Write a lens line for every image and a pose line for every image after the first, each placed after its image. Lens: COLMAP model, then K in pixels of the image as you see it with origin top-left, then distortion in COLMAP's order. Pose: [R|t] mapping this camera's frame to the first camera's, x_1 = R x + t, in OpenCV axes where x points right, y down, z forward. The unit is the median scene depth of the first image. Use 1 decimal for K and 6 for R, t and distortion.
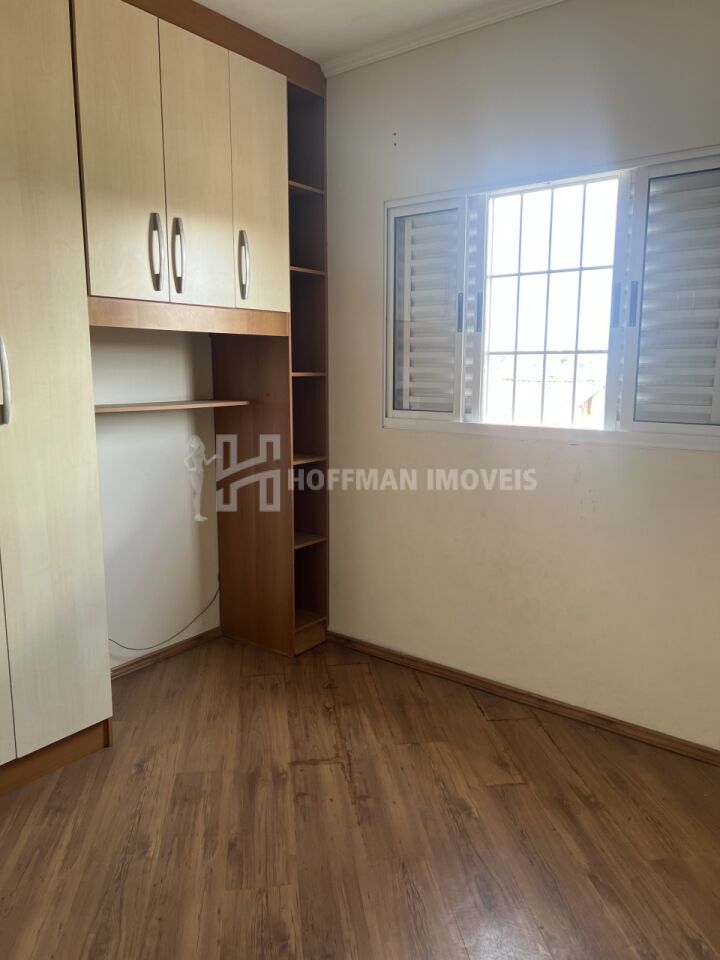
lens RADIAL K [[721.8, 0, 360.1], [0, 721.8, 480.6], [0, 0, 1]] dist [0.005139, -0.003321]
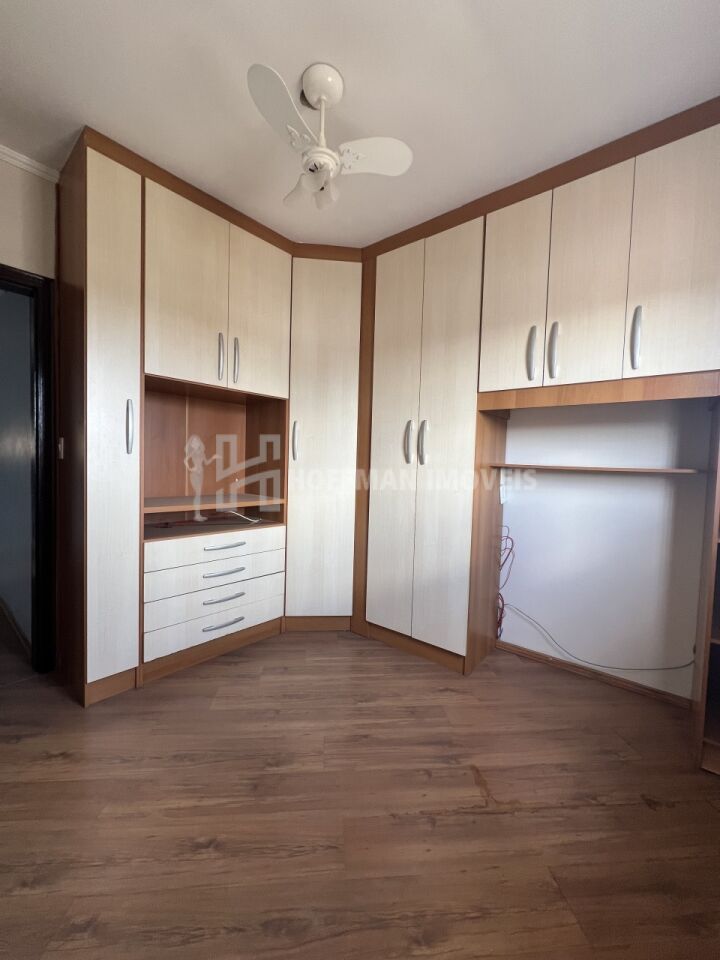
lens RADIAL K [[388.6, 0, 361.0], [0, 388.6, 477.2], [0, 0, 1]] dist [0.008713, 0.000663]
pose [[-0.038313, 0.037797, -0.998551, 0.569298], [-0.195485, 0.979693, 0.044584, -0.054244], [0.979958, 0.196909, -0.030146, 0.841956]]
